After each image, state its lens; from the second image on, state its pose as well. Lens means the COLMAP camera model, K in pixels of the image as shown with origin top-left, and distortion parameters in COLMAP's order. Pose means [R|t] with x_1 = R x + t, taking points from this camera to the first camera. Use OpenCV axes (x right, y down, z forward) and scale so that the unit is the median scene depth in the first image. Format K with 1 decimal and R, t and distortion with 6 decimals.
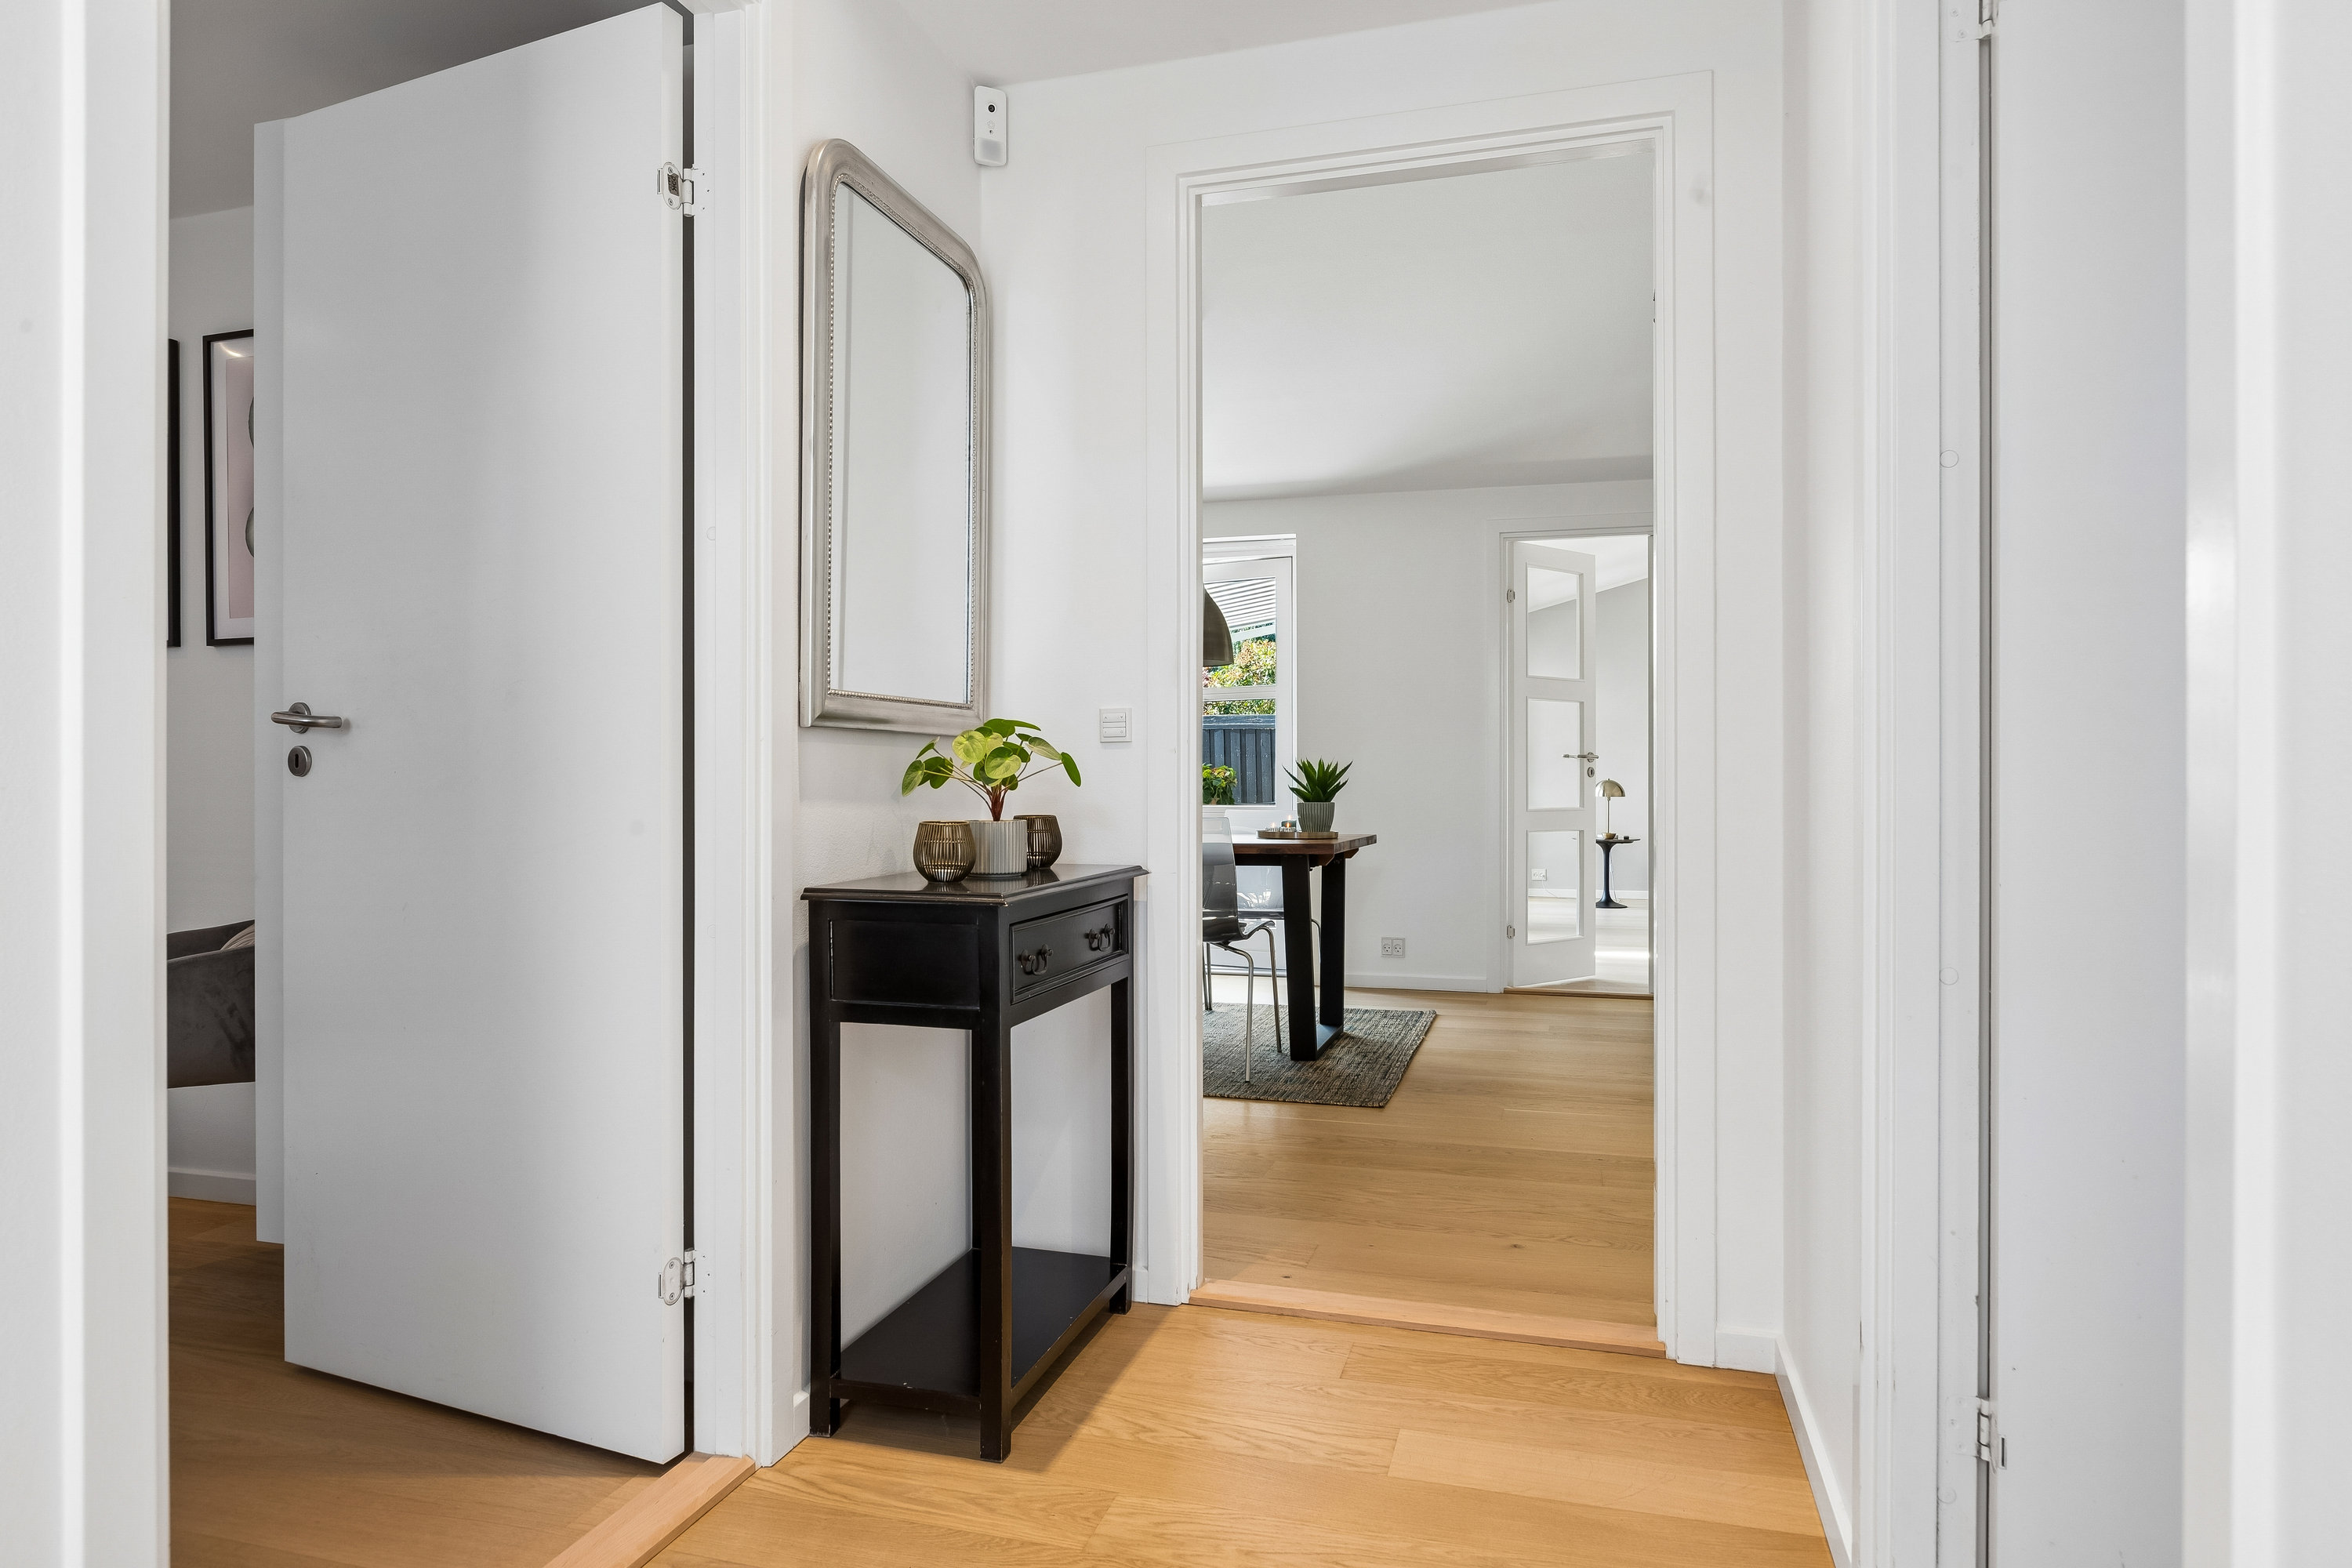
lens RADIAL K [[1382.8, 0, 1181.1], [0, 1382.8, 780.0], [0, 0, 1]] dist [-0.004460, -0.001213]
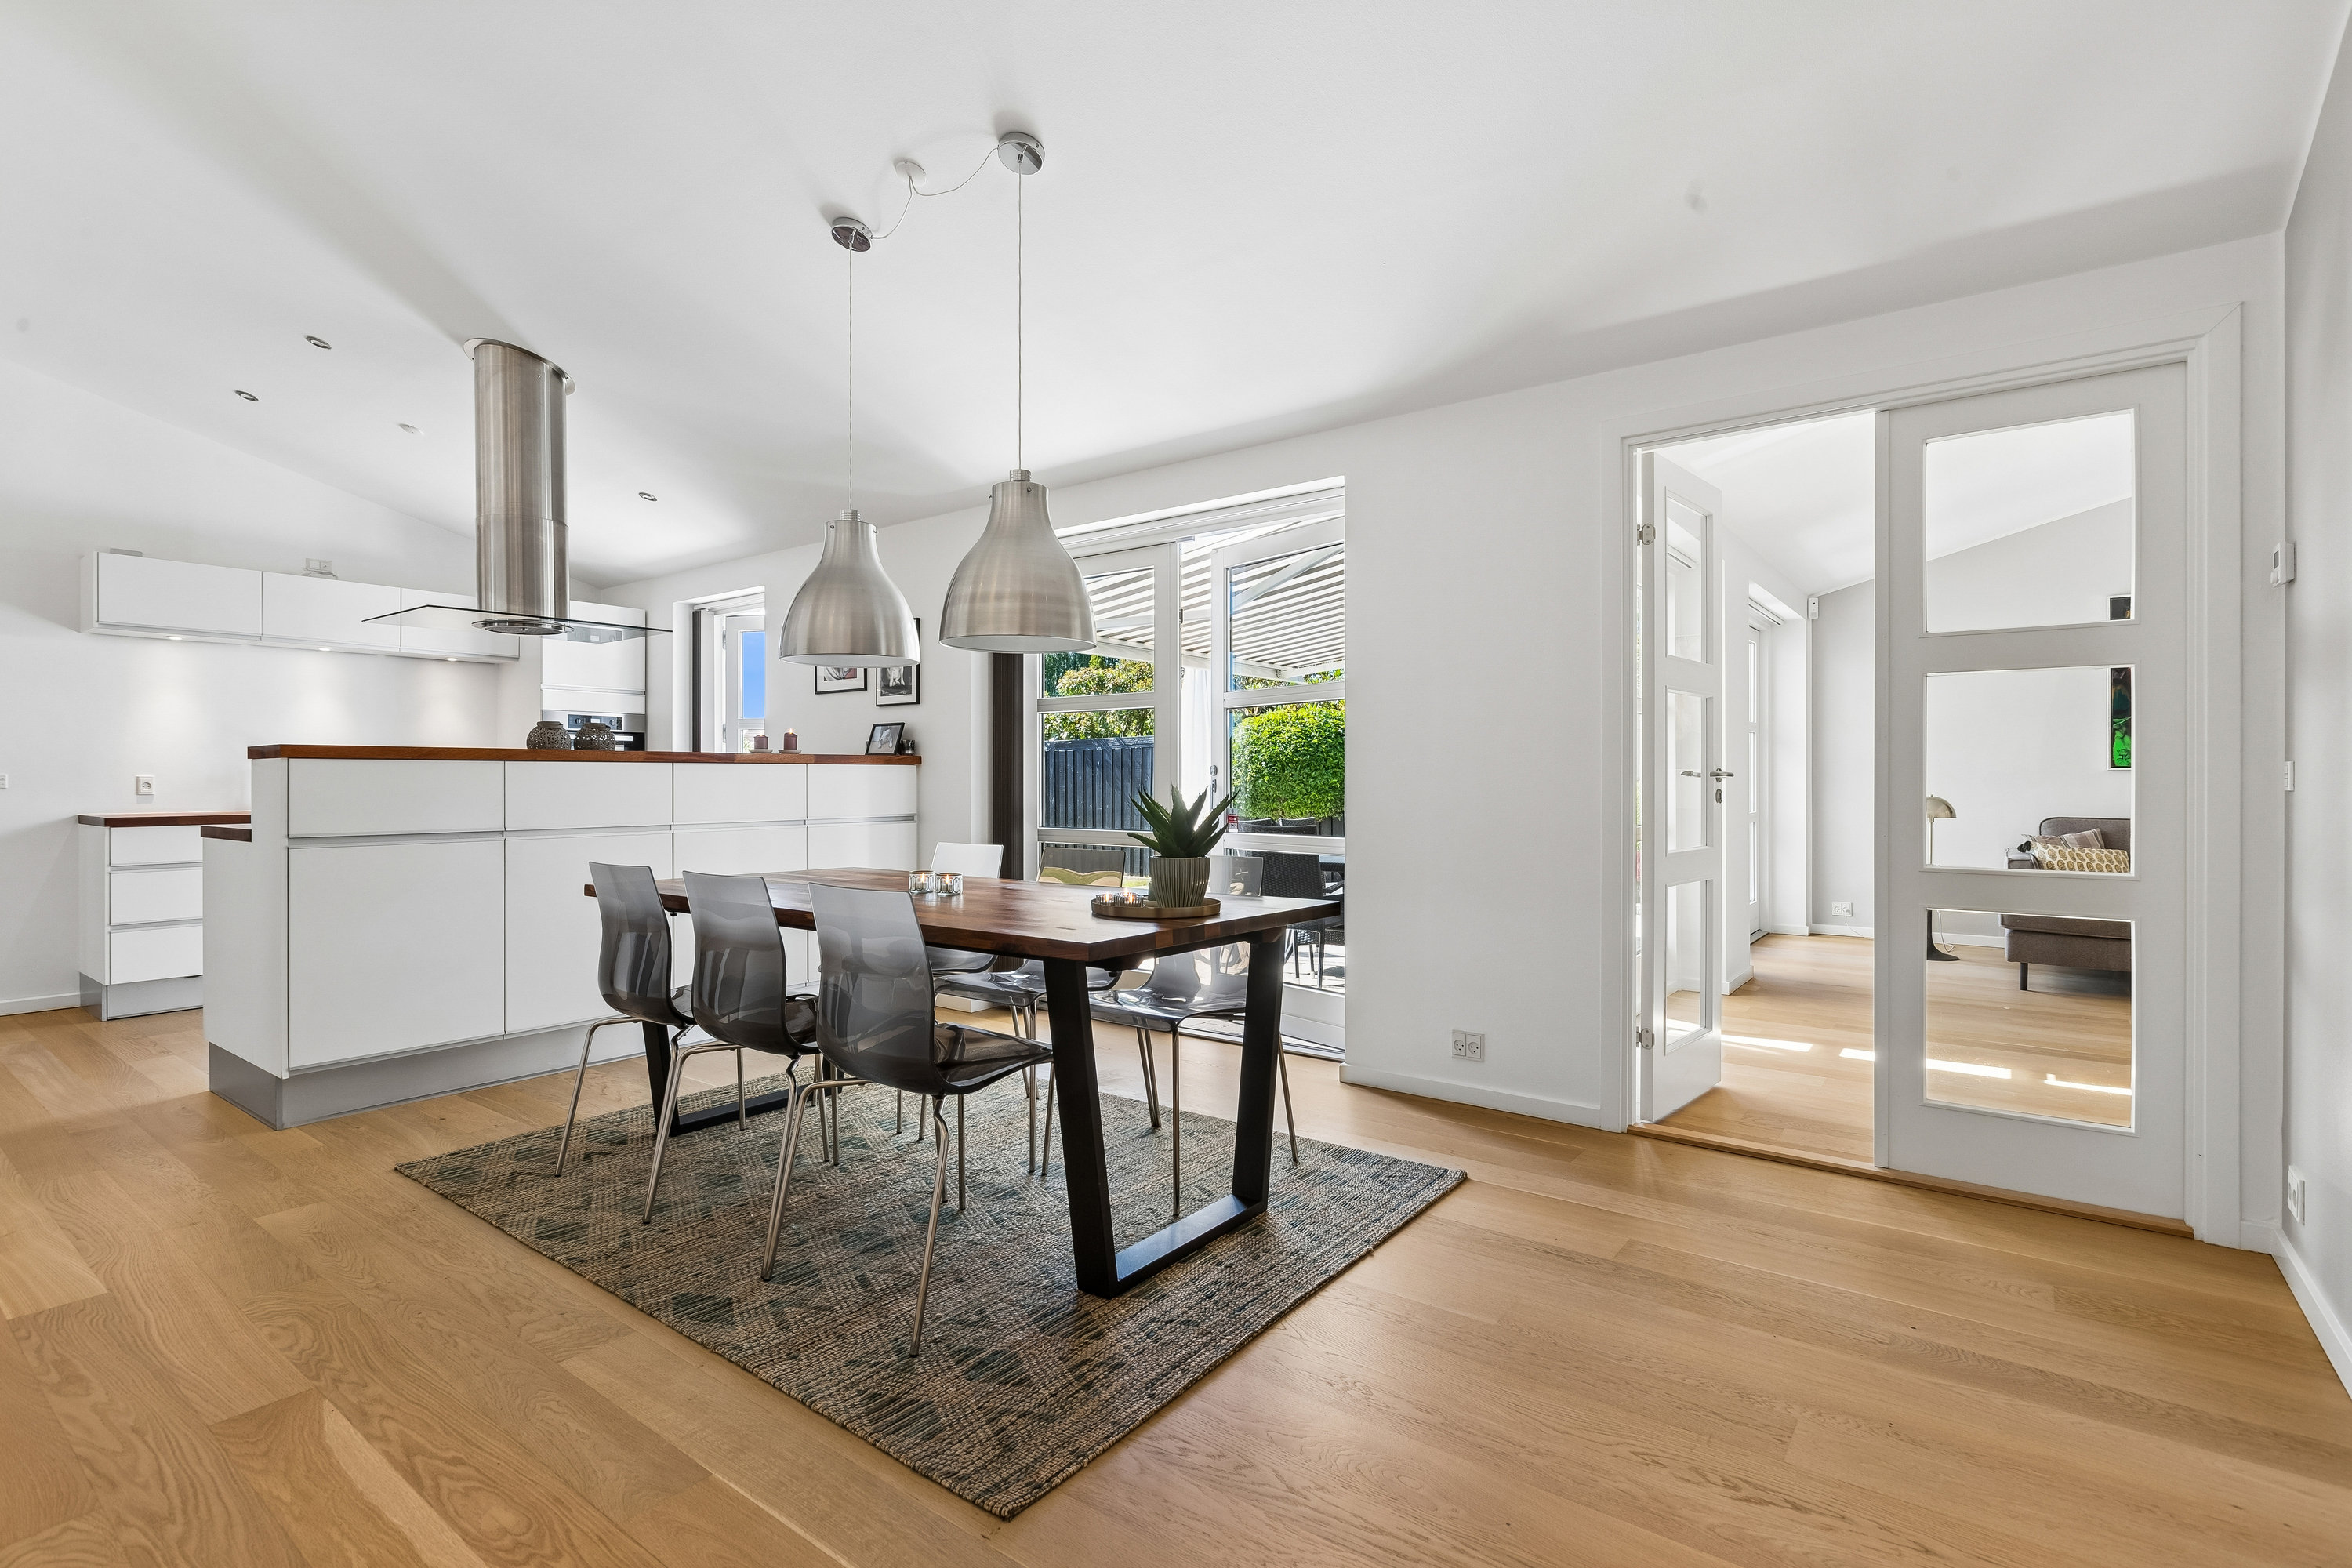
lens RADIAL K [[1098.3, 0, 1171.9], [0, 1098.3, 780.1], [0, 0, 1]] dist [0.002437, -0.002259]
pose [[0.931370, 0.002496, -0.364066, 0.216595], [-0.002105, 0.999997, 0.001469, -0.015100], [0.364069, -0.000601, 0.931372, 0.423794]]
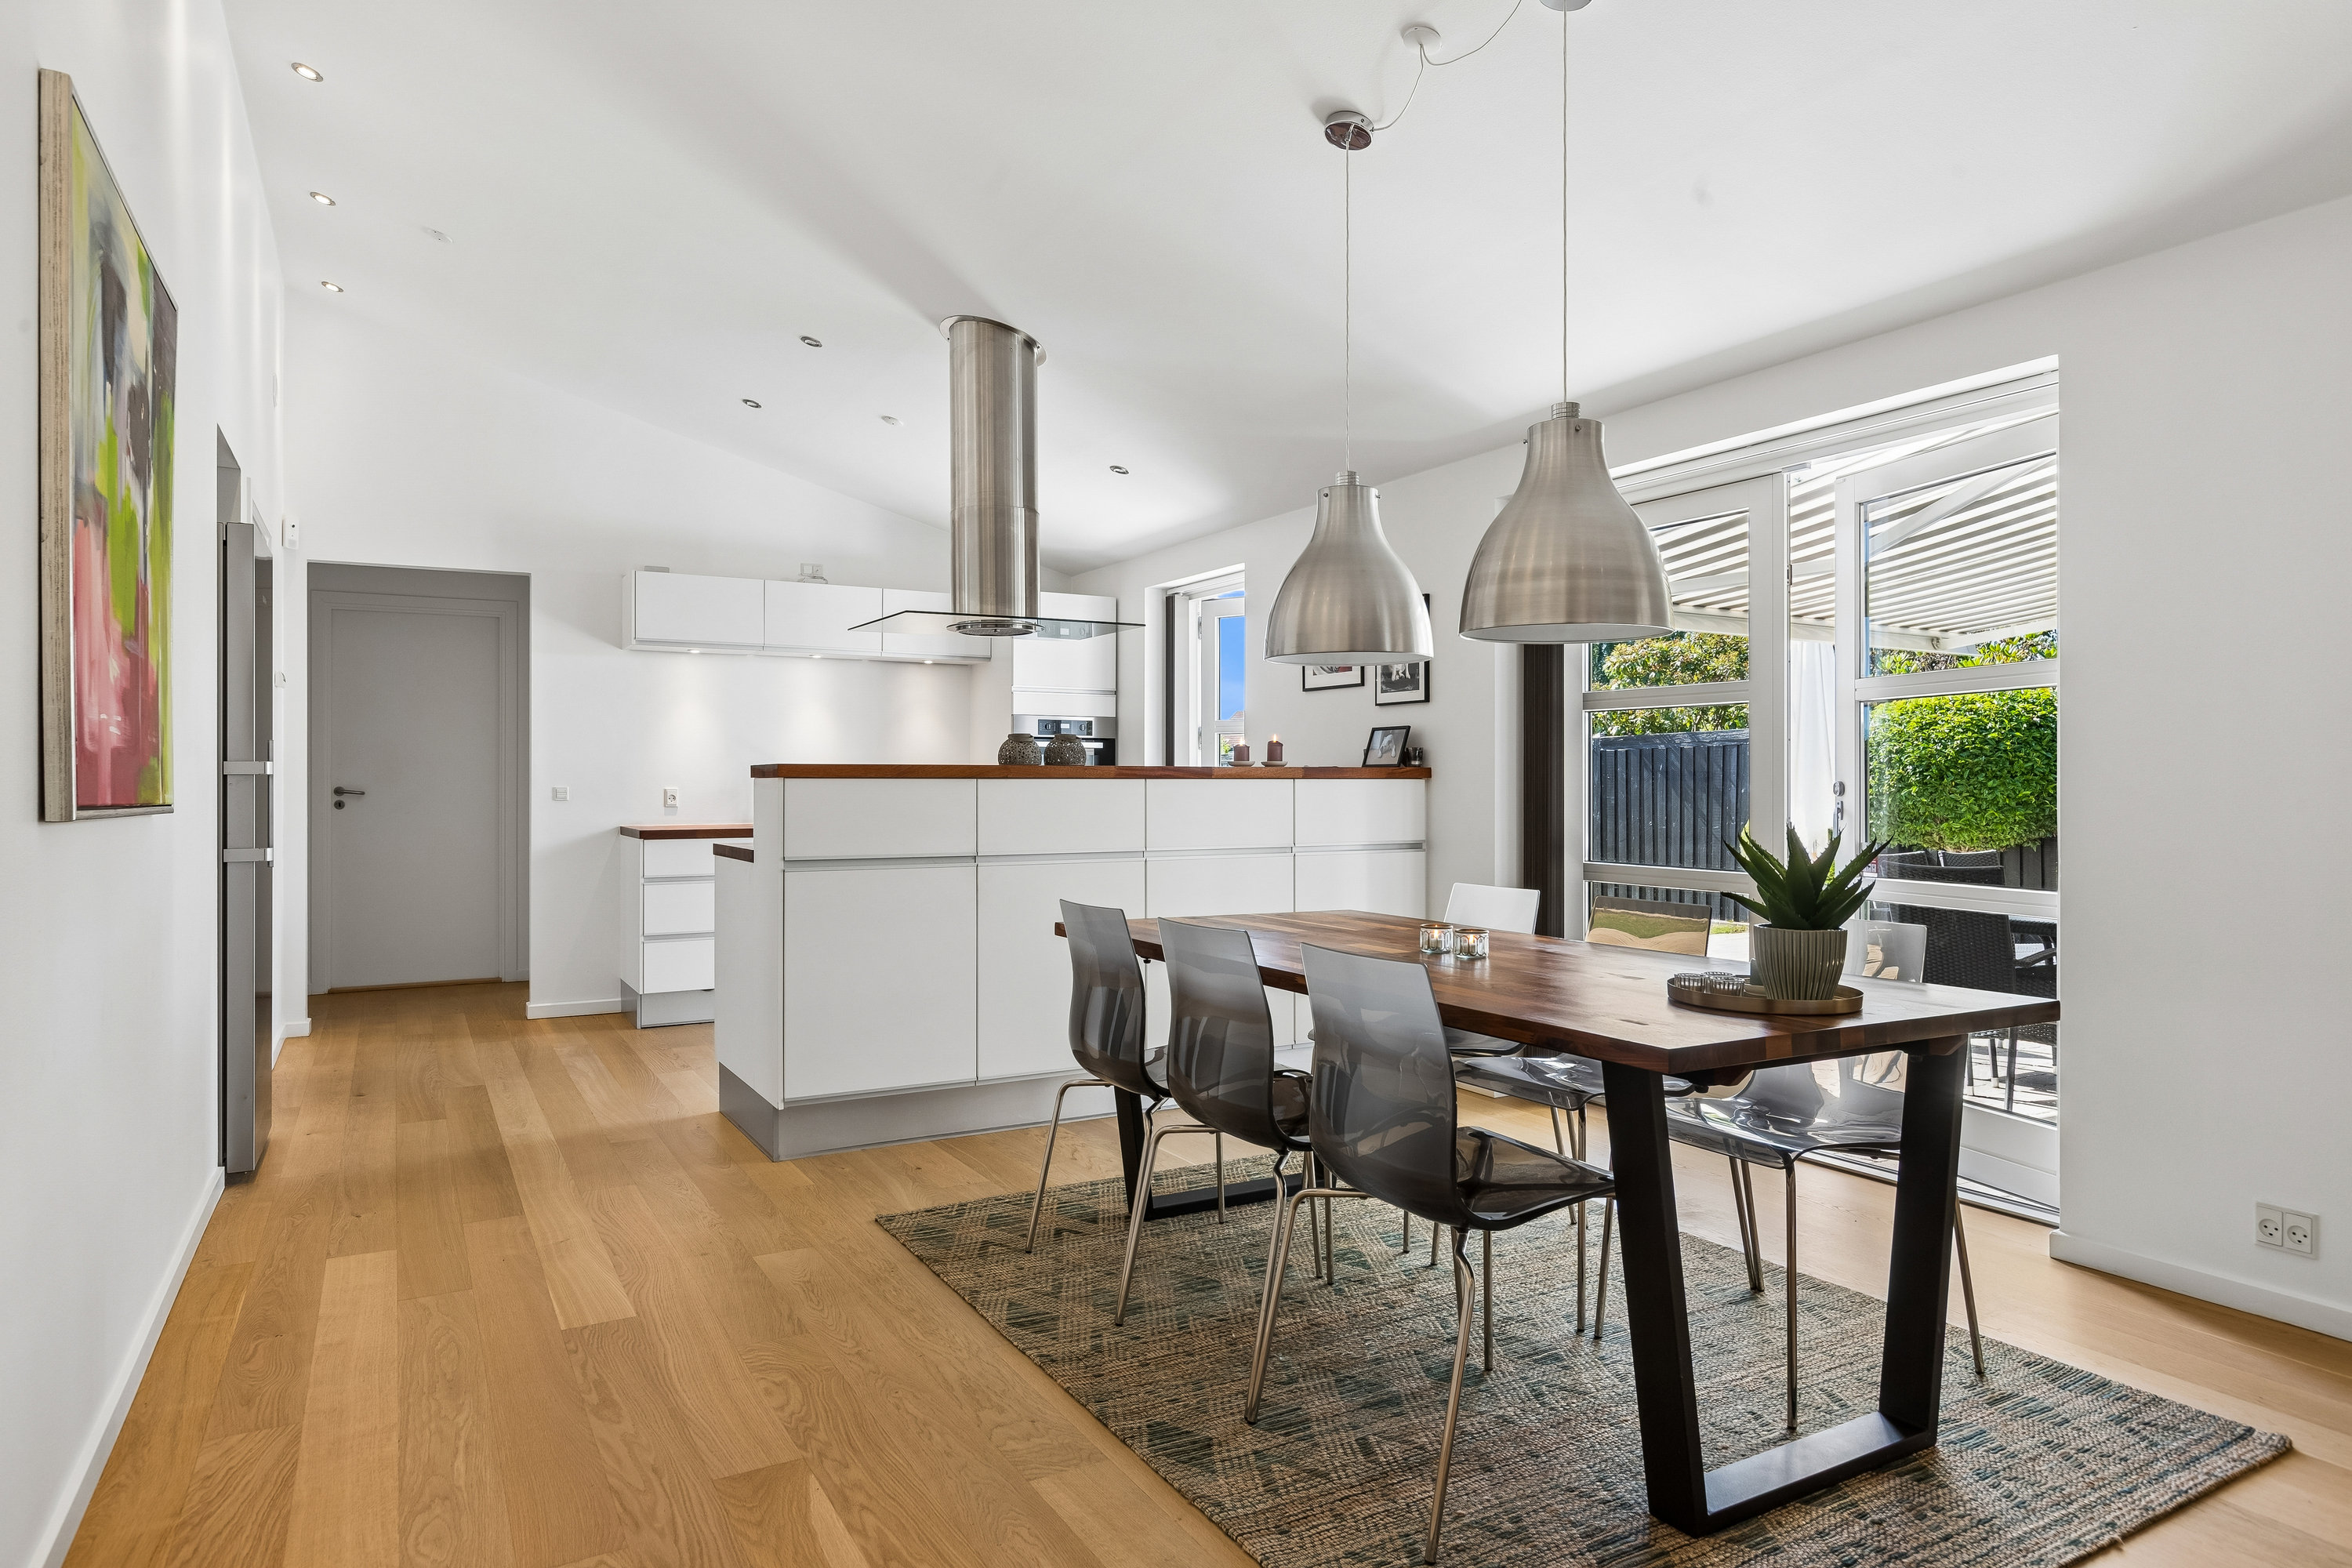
lens RADIAL K [[1382.8, 0, 1181.1], [0, 1382.8, 780.0], [0, 0, 1]] dist [-0.004460, -0.001213]
pose [[0.716407, 0.001116, -0.697682, 0.208209], [-0.002401, 0.999997, -0.000867, -0.023848], [0.697678, 0.002296, 0.716407, 0.430396]]
